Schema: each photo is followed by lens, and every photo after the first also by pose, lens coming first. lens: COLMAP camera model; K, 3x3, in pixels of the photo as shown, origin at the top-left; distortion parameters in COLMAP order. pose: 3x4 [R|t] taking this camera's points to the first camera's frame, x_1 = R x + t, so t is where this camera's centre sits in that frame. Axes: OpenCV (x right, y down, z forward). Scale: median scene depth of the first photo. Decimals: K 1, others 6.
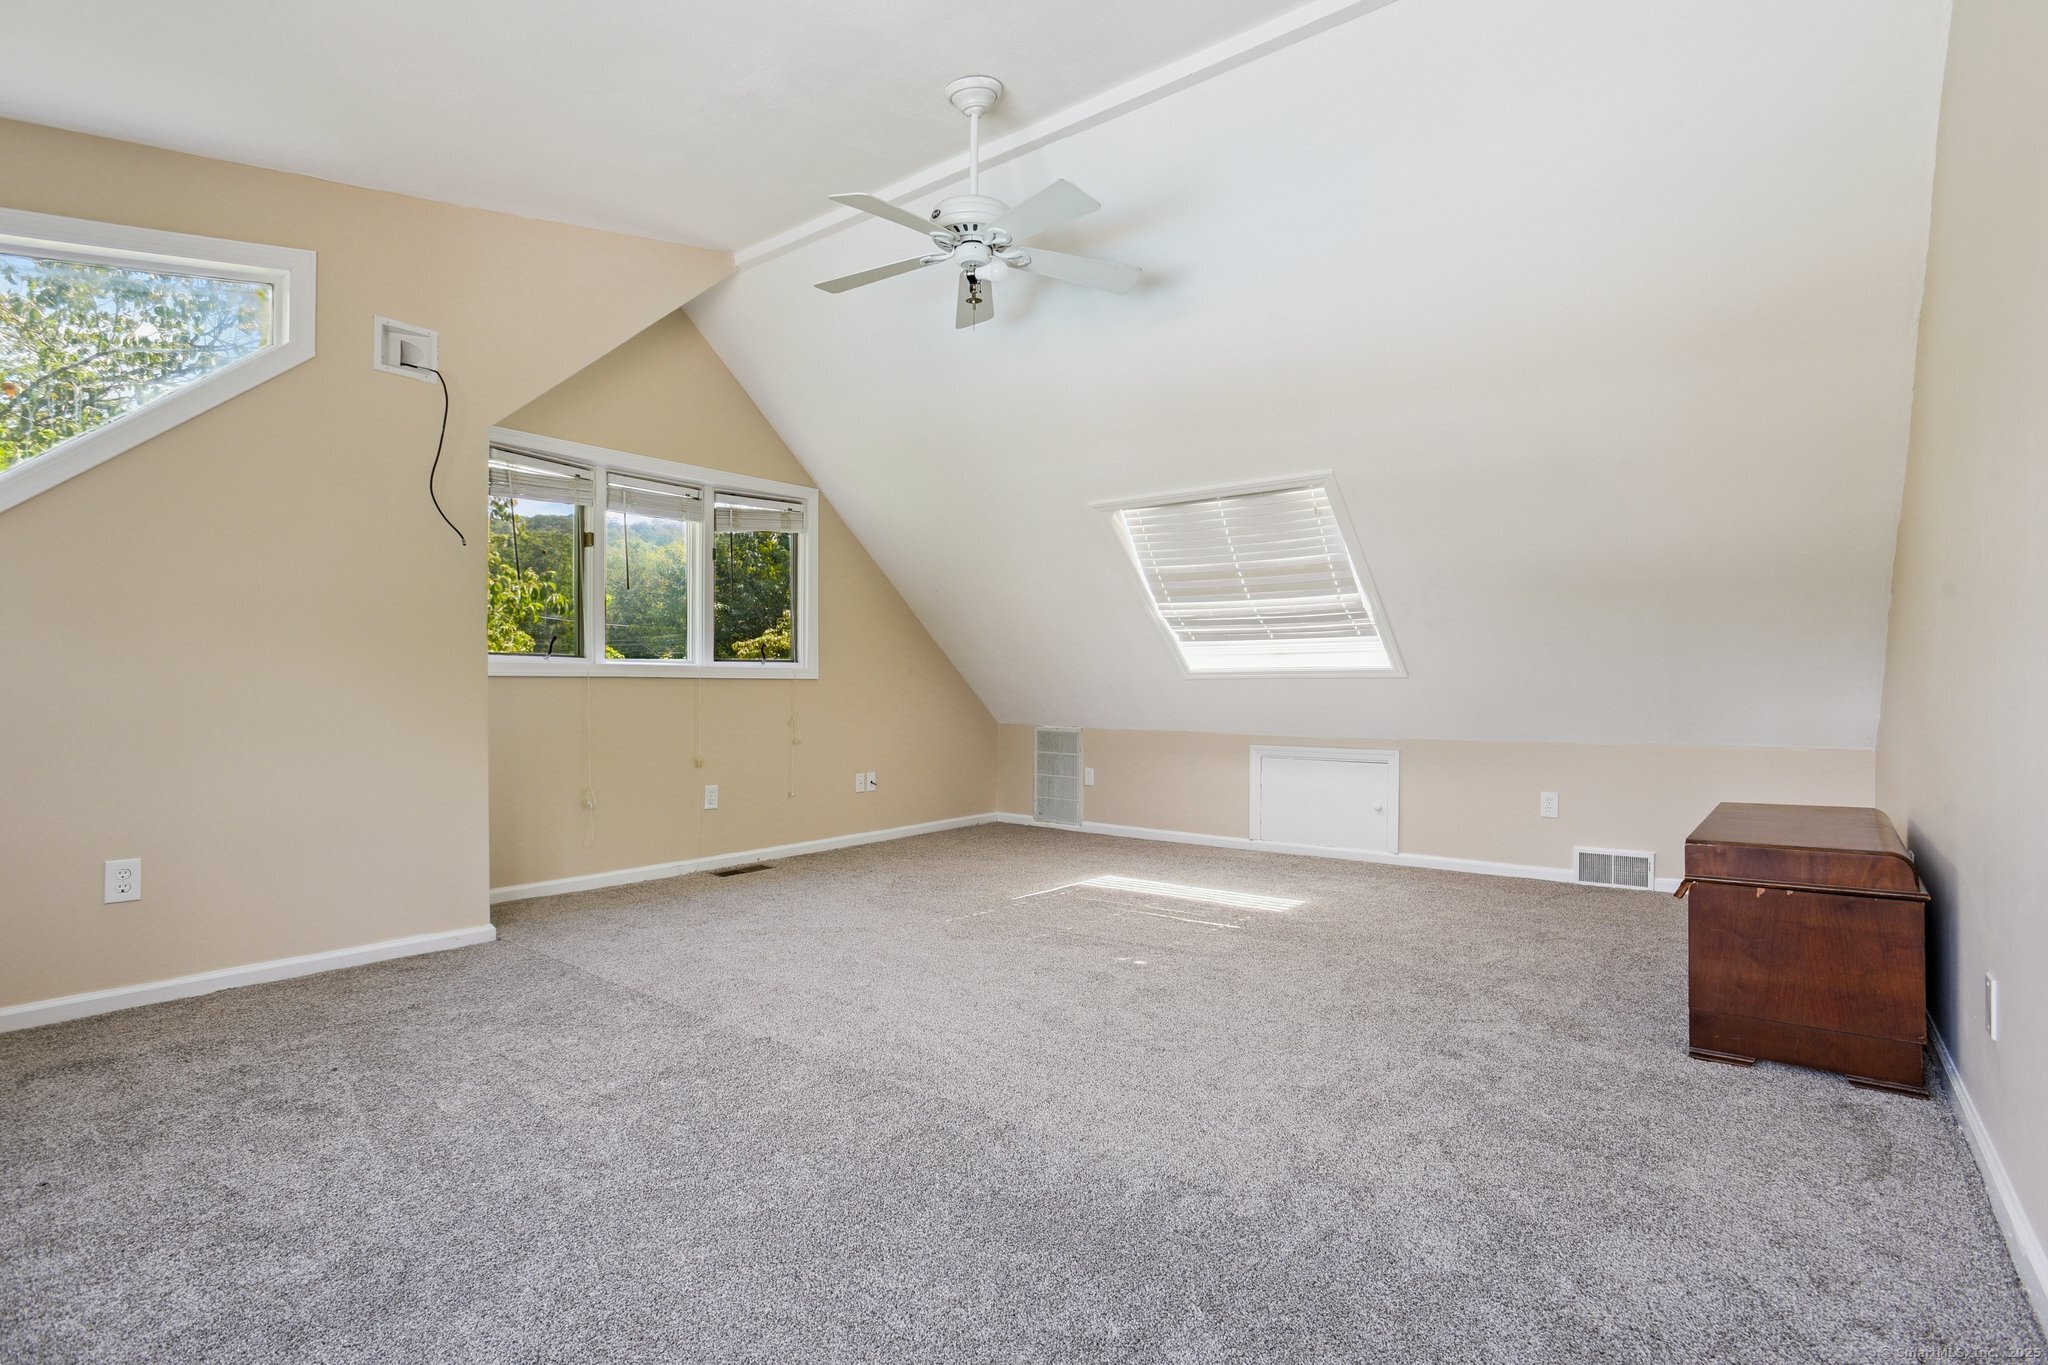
lens RADIAL K [[993.2, 0, 1036.2], [0, 993.2, 687.8], [0, 0, 1]] dist [-0.032258, 0.000380]
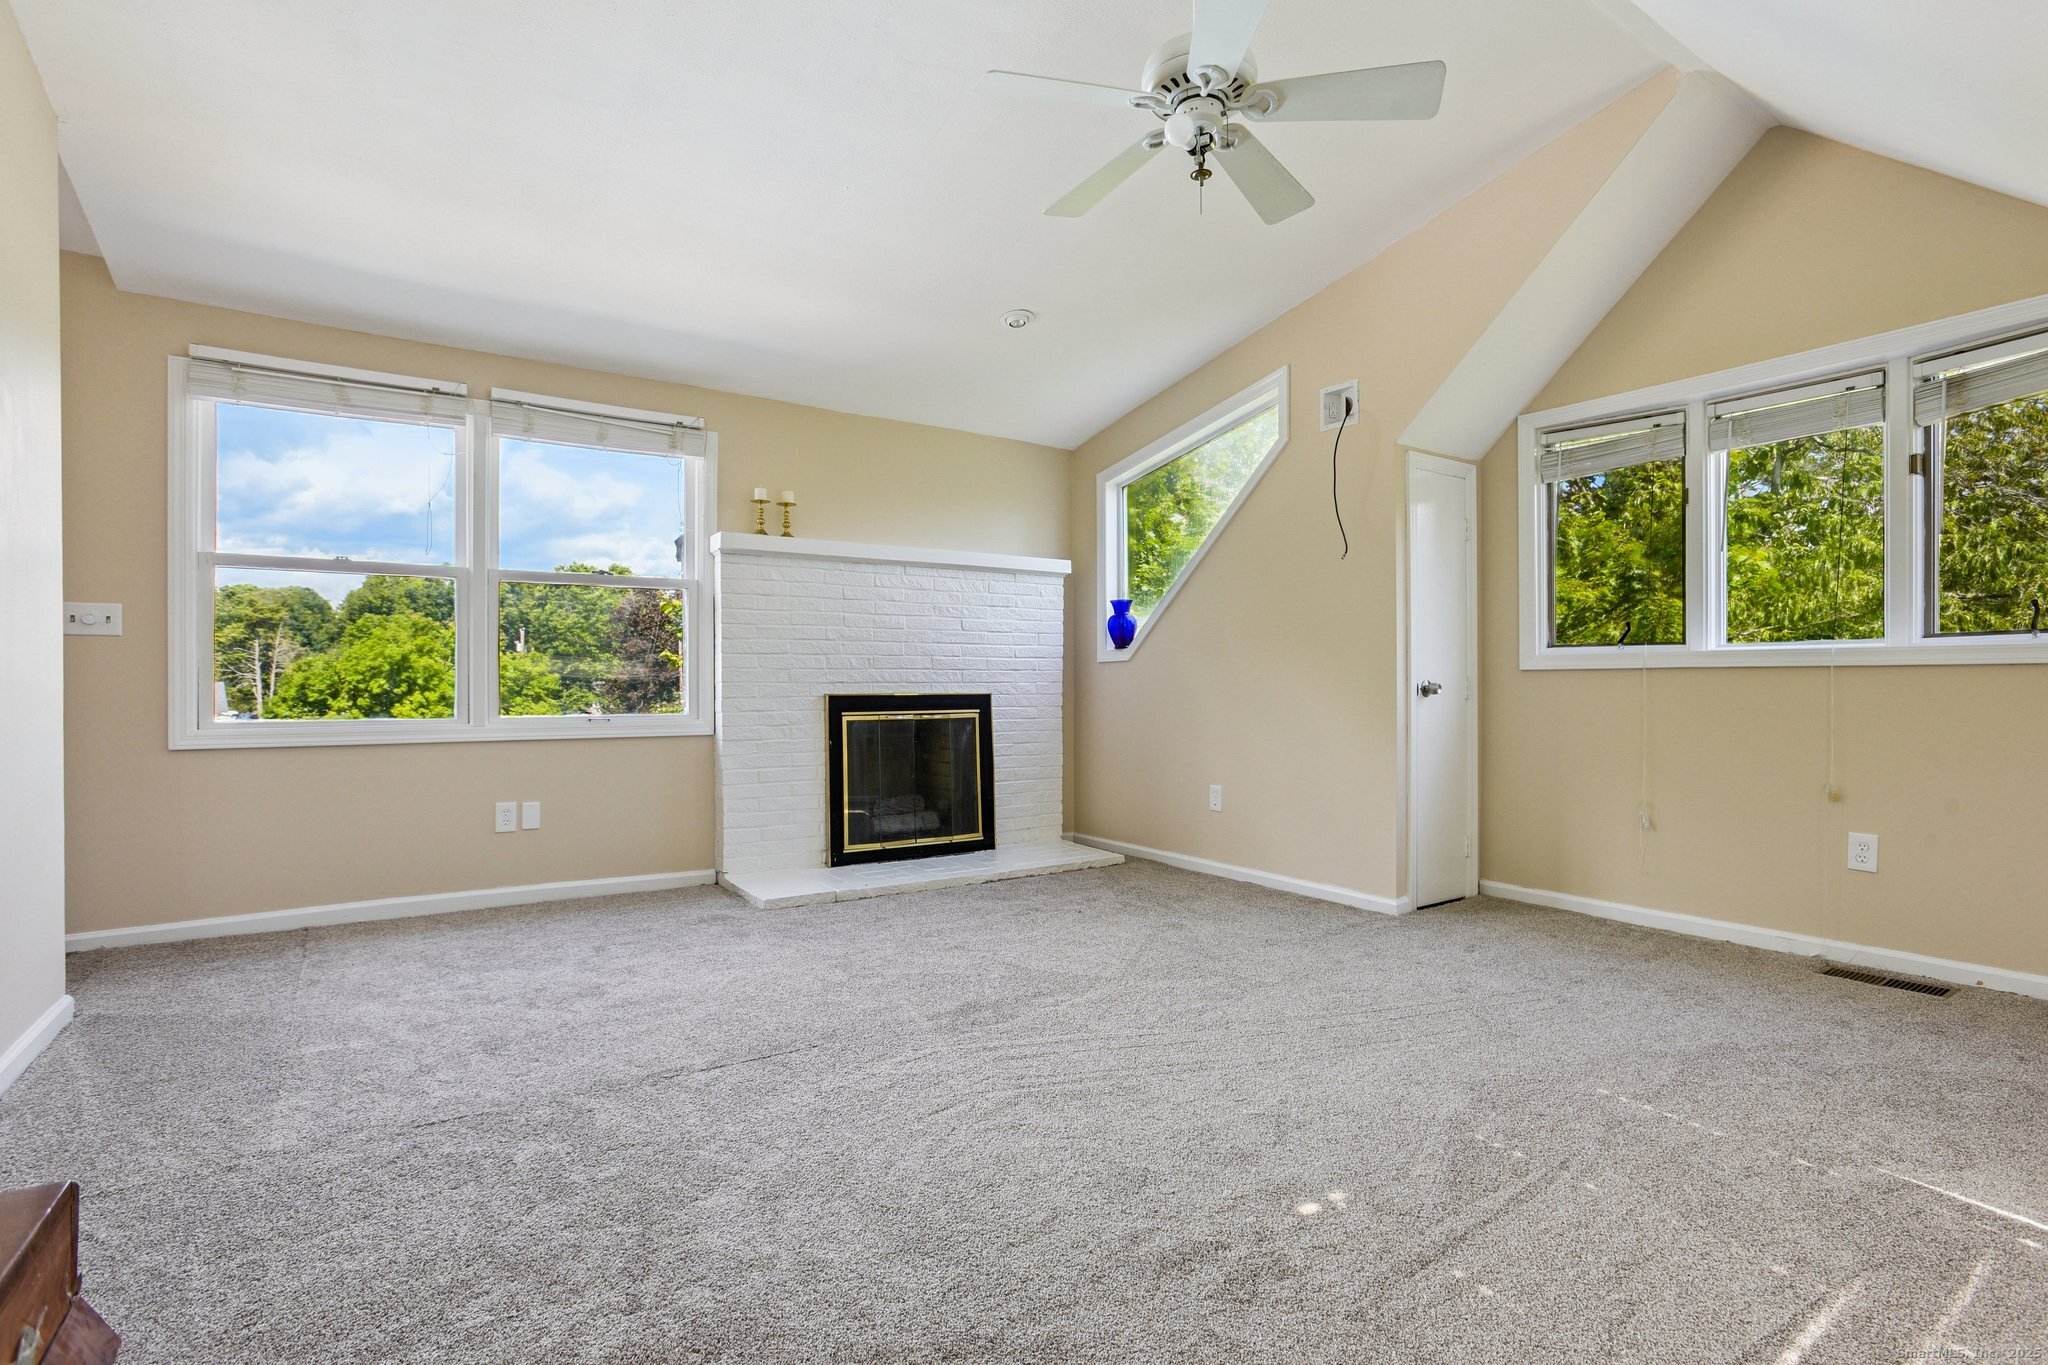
lens RADIAL K [[993.2, 0, 1036.2], [0, 993.2, 687.8], [0, 0, 1]] dist [-0.032258, 0.000380]
pose [[-0.325141, 0.007586, -0.945635, 0.476742], [0.004656, 0.999969, 0.006421, -0.002702], [0.945654, -0.002315, -0.325166, 0.764346]]
